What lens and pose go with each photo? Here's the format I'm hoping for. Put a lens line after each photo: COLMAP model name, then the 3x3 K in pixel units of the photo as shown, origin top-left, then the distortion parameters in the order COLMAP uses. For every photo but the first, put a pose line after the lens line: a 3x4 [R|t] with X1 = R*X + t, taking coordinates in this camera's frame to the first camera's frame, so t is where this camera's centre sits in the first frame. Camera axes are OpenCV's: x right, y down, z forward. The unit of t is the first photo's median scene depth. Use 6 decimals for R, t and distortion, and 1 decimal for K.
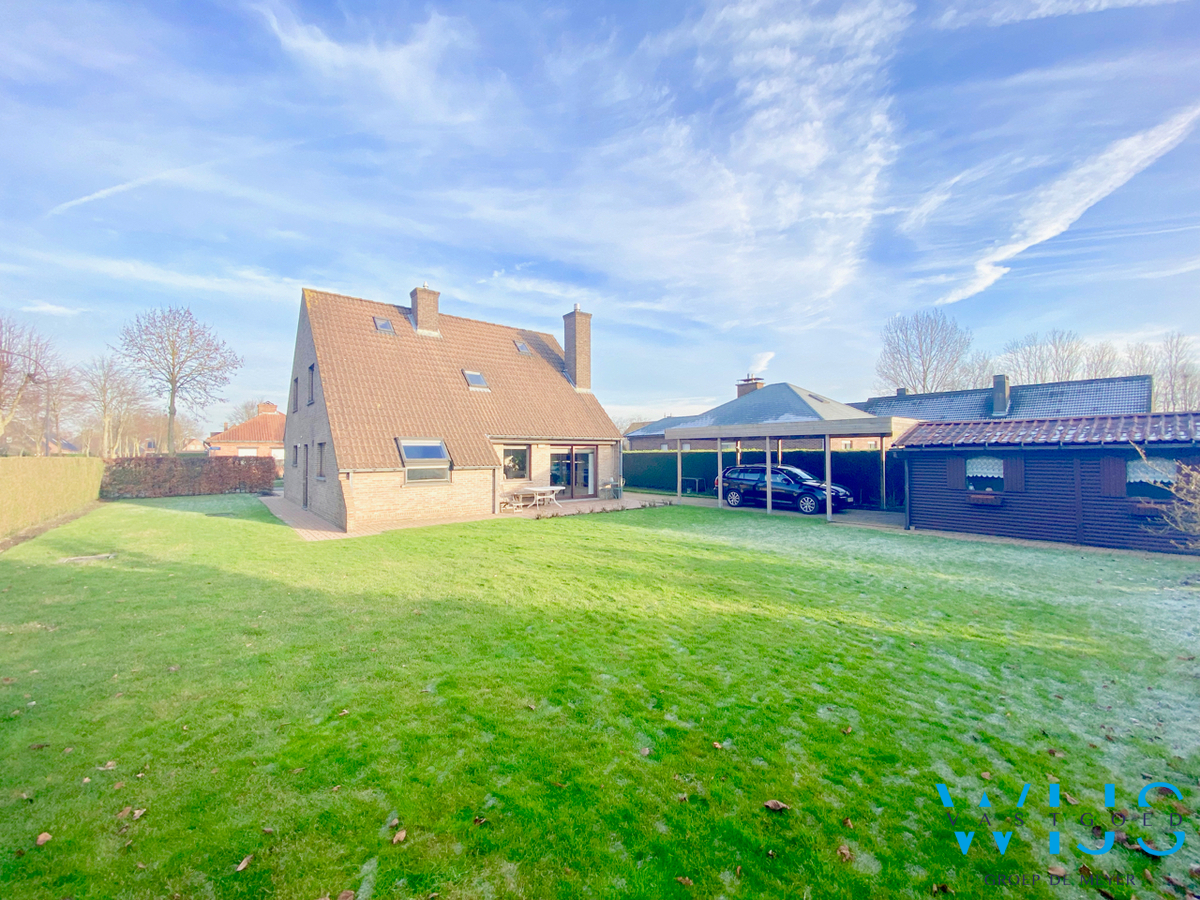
lens RADIAL K [[486.1, 0, 589.0], [0, 486.1, 447.1], [0, 0, 1]] dist [0.014550, -0.015311]
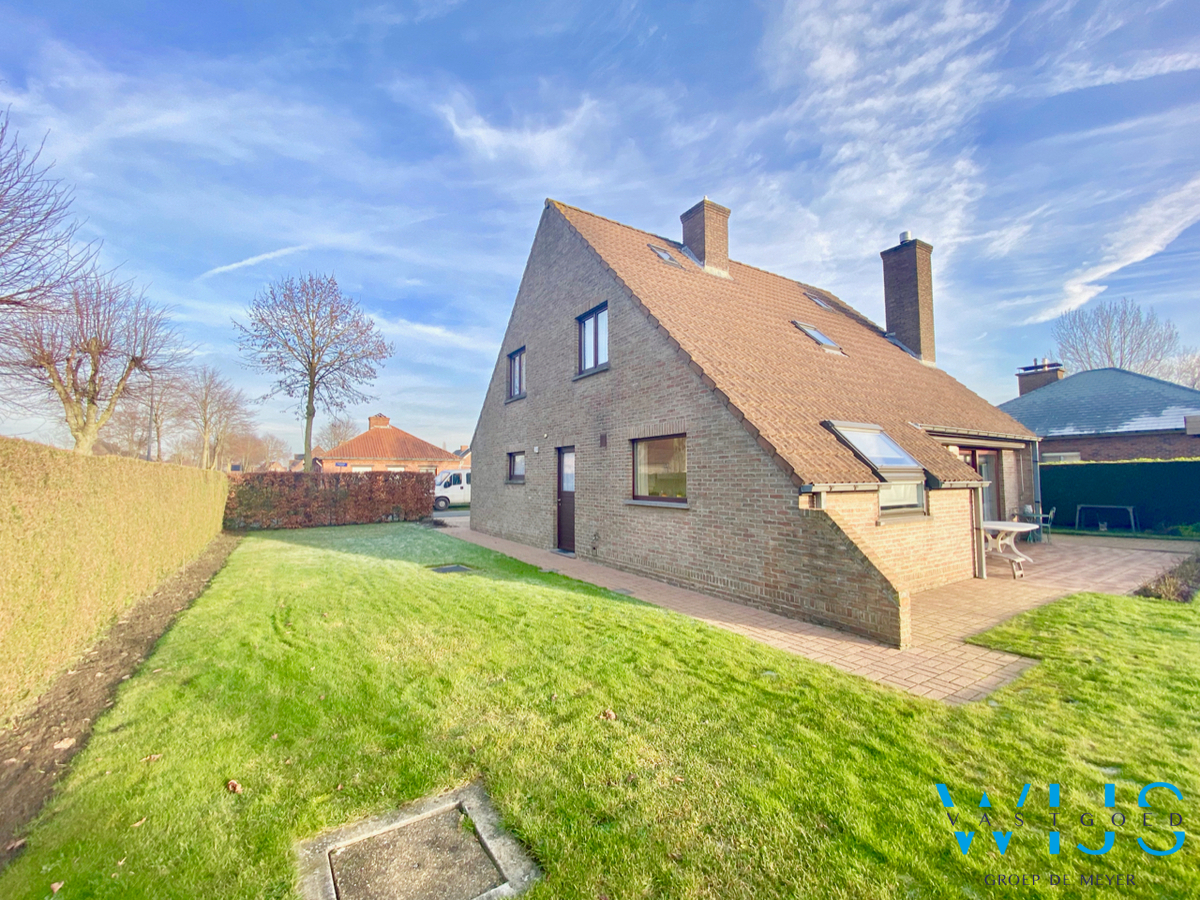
lens RADIAL K [[486.1, 0, 589.0], [0, 486.1, 447.1], [0, 0, 1]] dist [0.014550, -0.015311]
pose [[0.995472, -0.008077, -0.094713, -0.353596], [0.003437, 0.998790, -0.049052, 0.018492], [0.094994, 0.048504, 0.994295, 0.294208]]
